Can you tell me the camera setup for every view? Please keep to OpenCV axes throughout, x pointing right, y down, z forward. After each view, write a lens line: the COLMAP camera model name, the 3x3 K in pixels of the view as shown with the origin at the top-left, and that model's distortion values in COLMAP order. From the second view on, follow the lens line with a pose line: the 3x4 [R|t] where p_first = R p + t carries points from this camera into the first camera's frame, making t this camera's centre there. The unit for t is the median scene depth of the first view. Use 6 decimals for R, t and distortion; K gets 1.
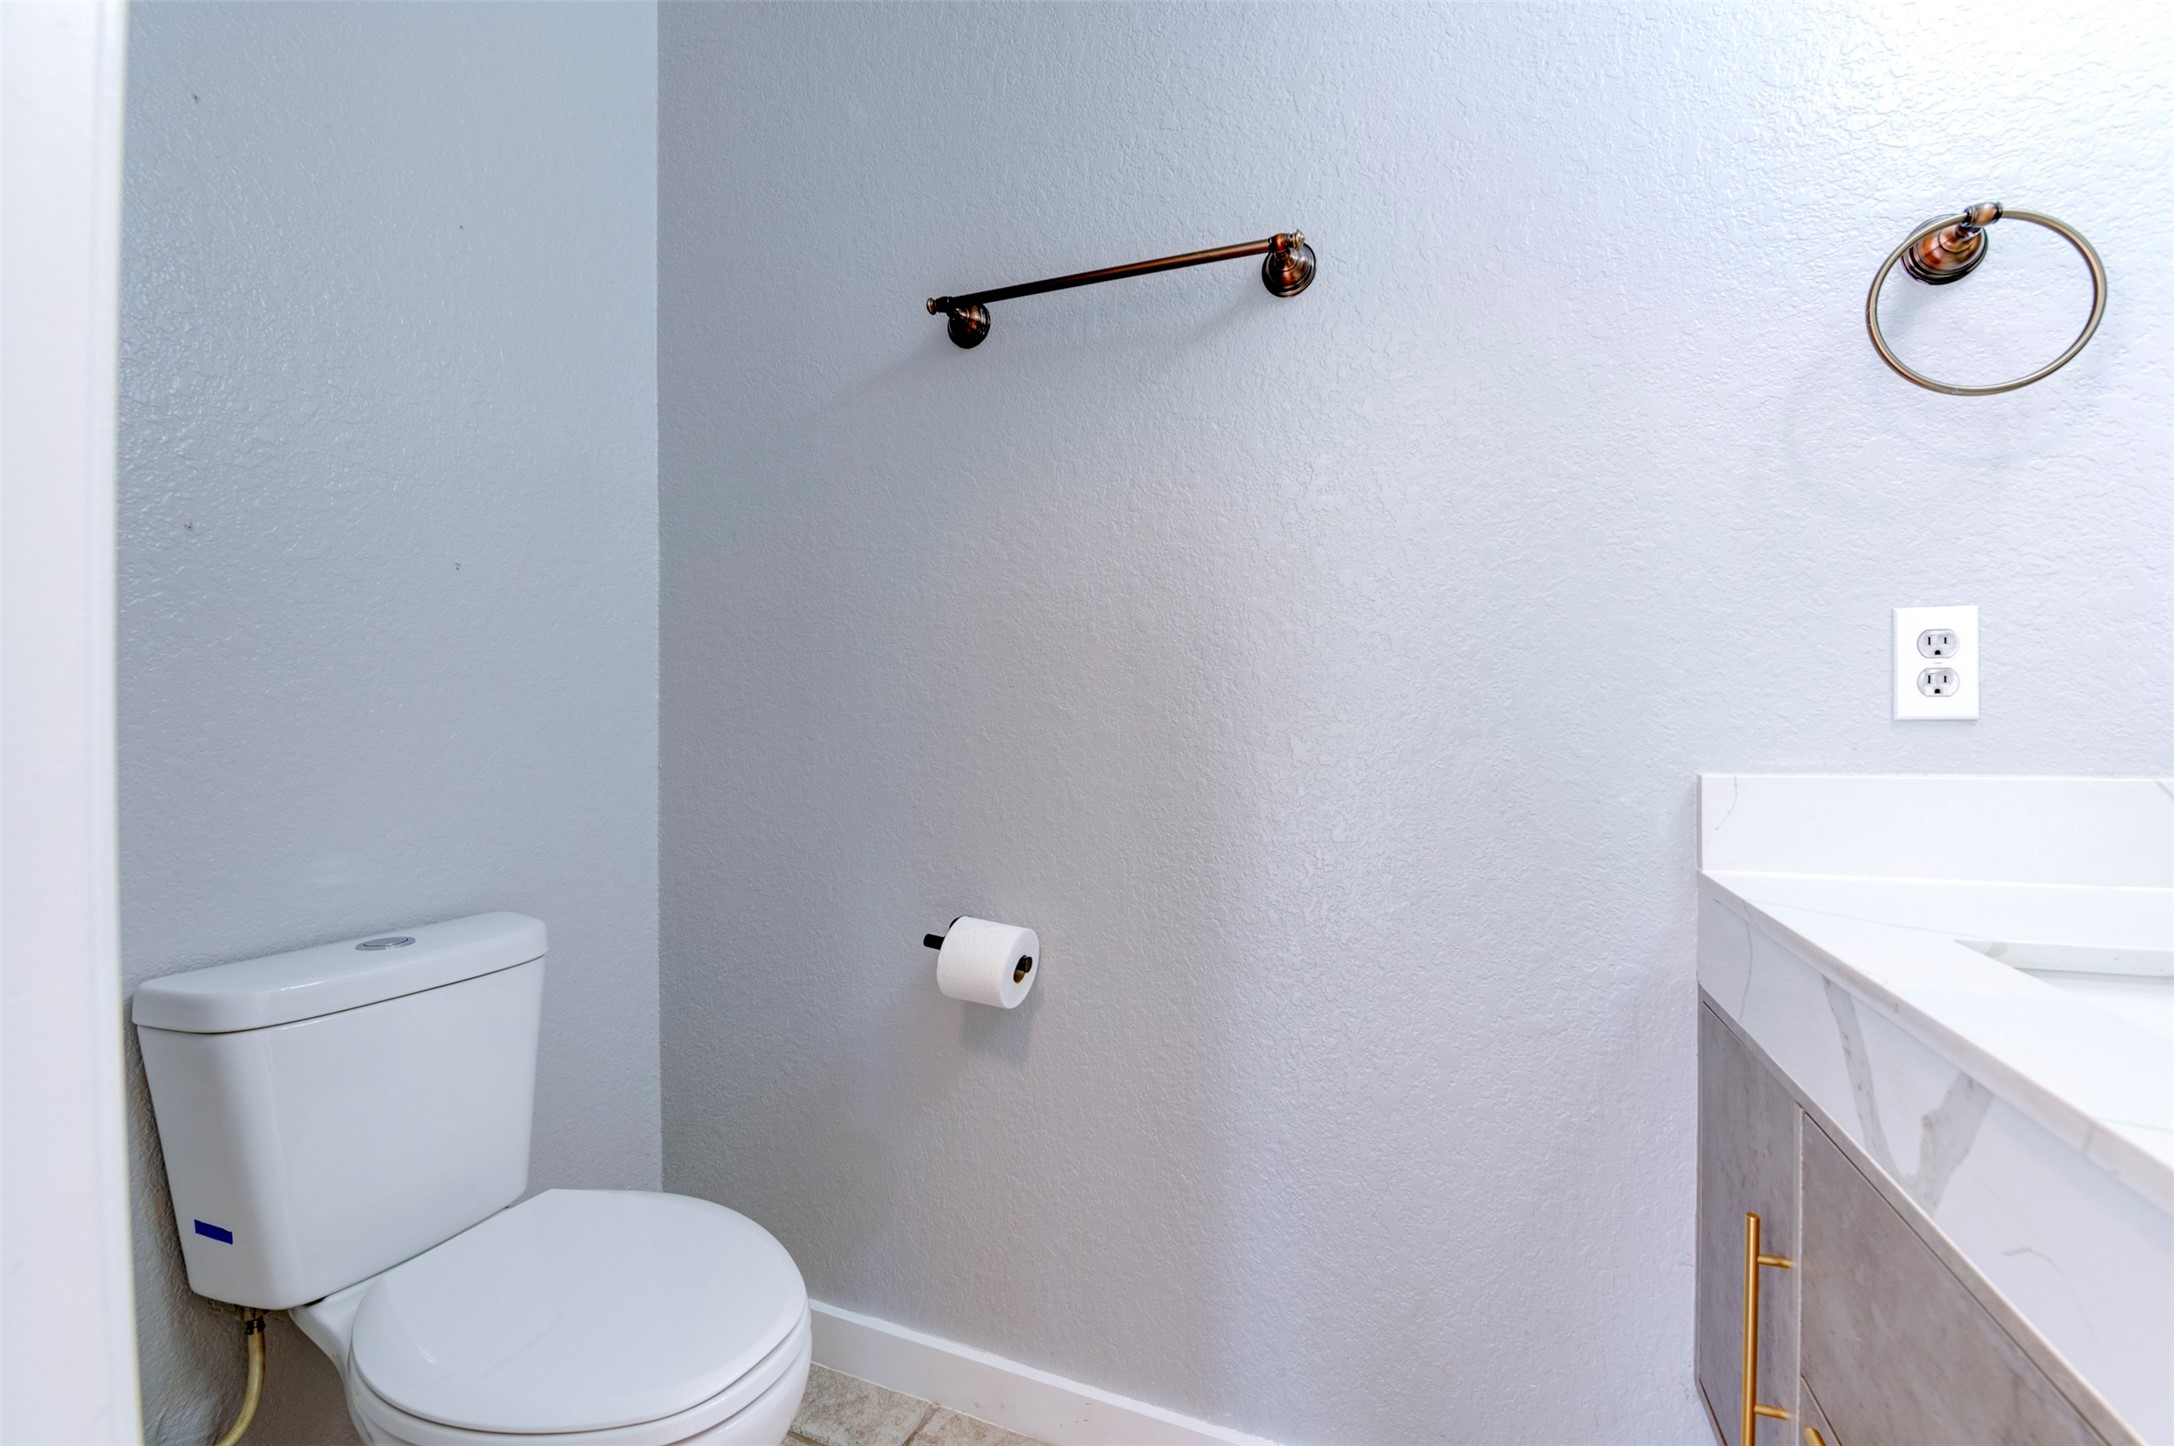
lens RADIAL K [[866.7, 0, 1085.2], [0, 866.7, 718.7], [0, 0, 1]] dist [-0.019824, -0.000498]
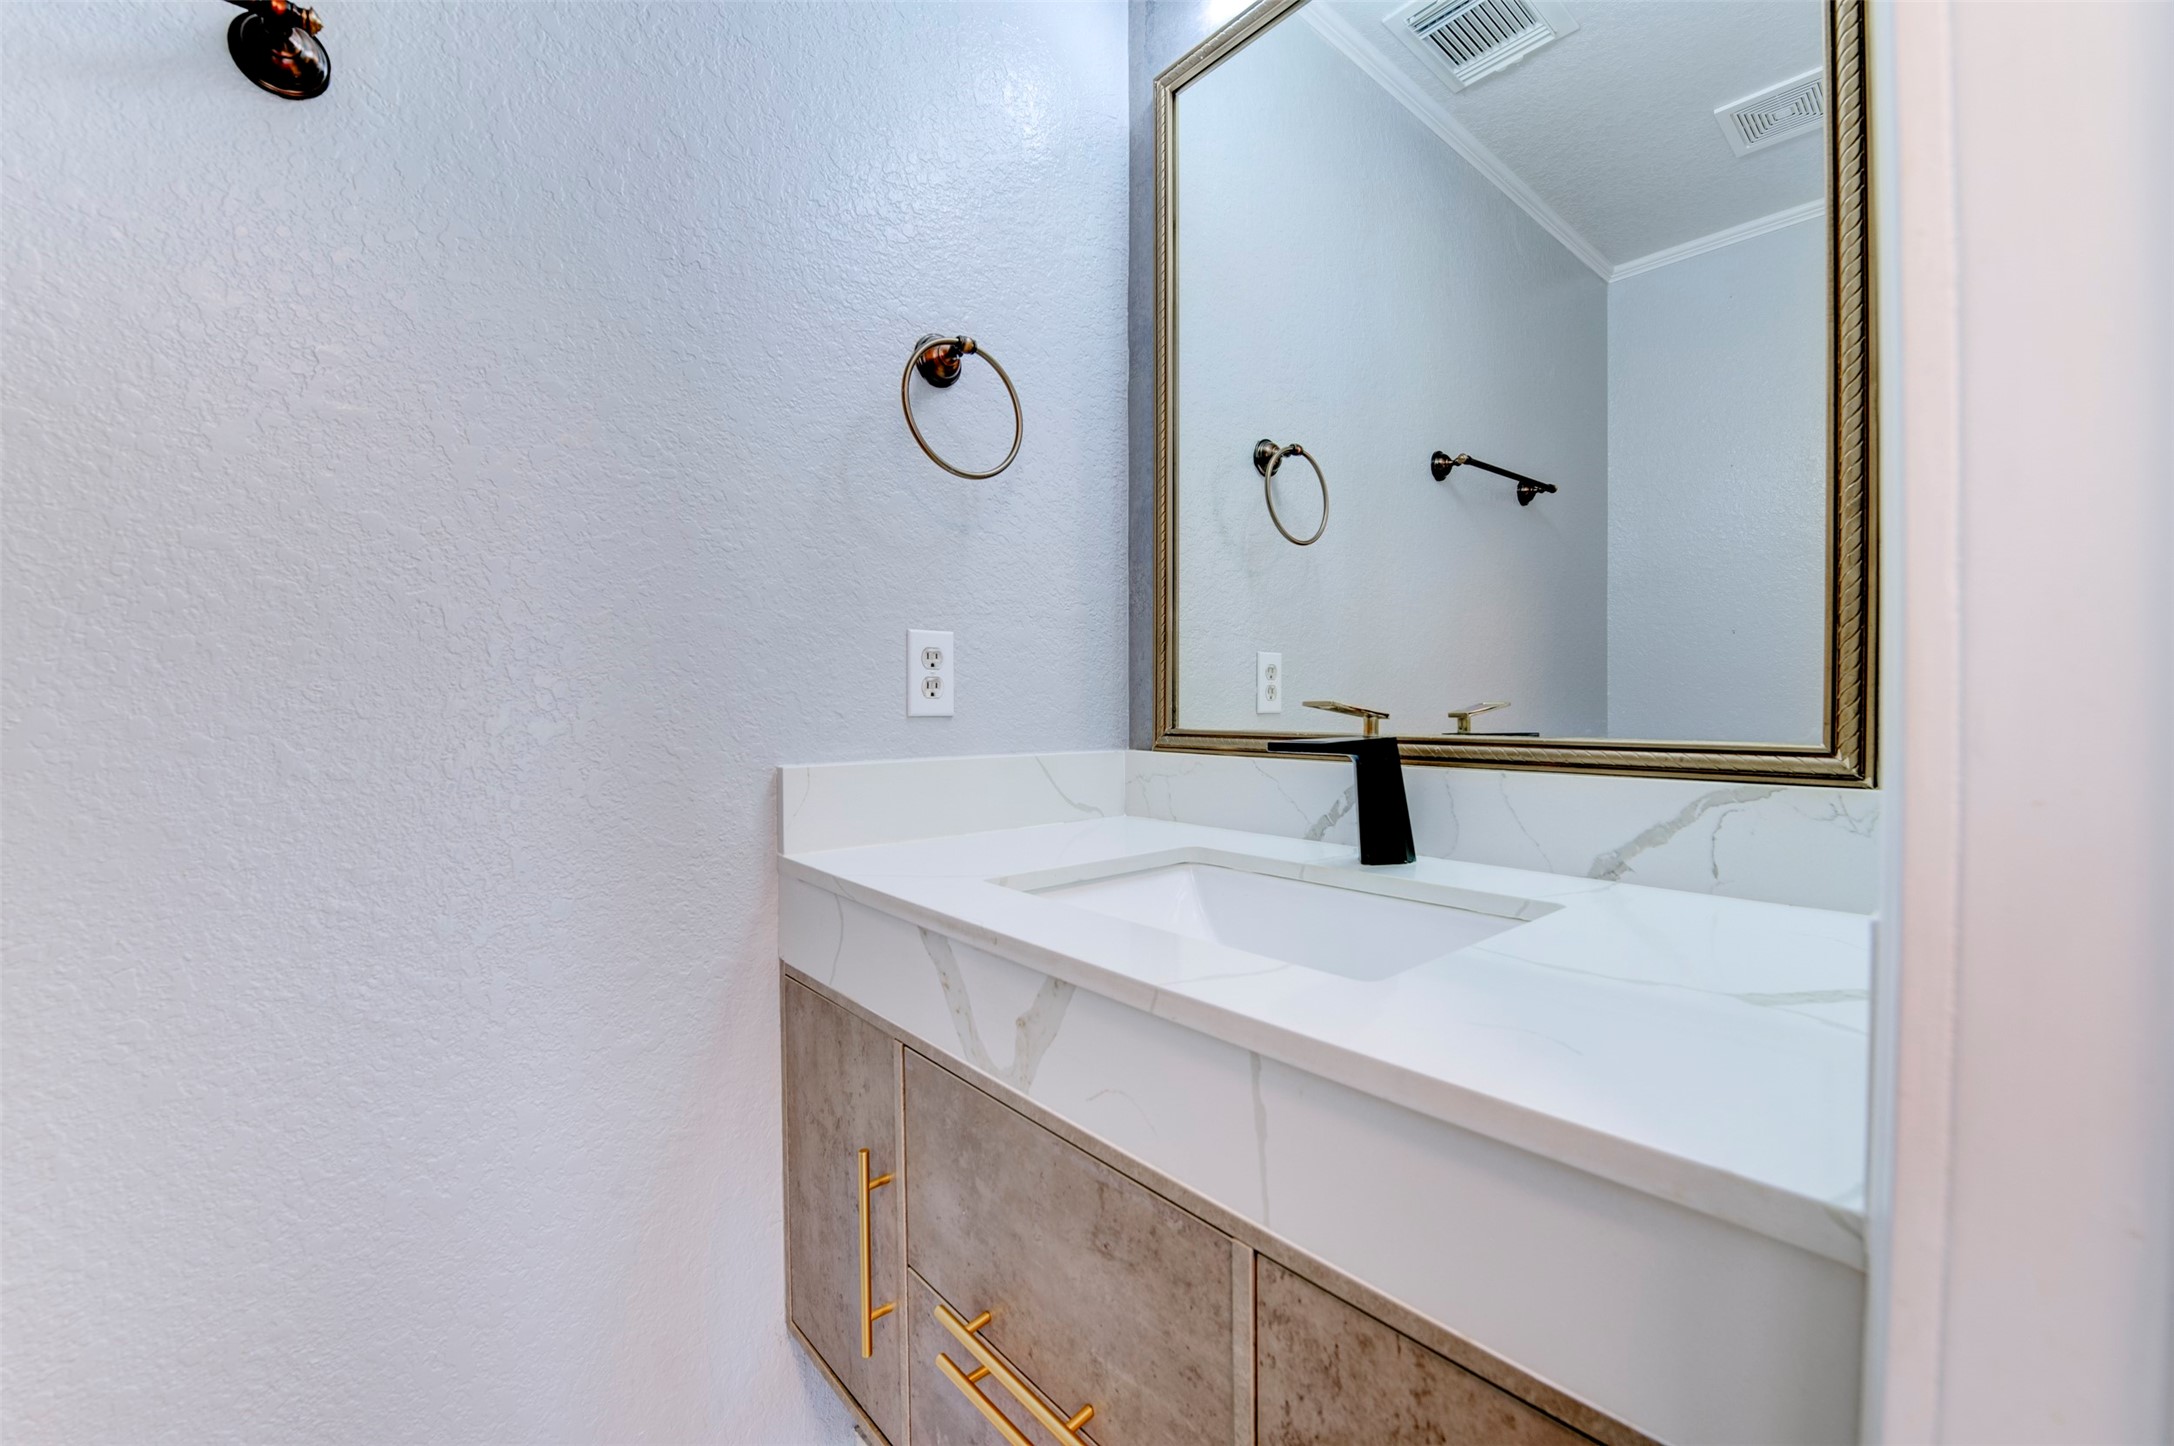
lens RADIAL K [[866.7, 0, 1087.3], [0, 866.7, 722.6], [0, 0, 1]] dist [-0.019824, -0.000498]
pose [[0.461472, -0.006383, 0.887132, -0.079867], [0.001167, 0.999978, 0.006588, 0.002937], [-0.887154, -0.002005, 0.461470, 0.166959]]
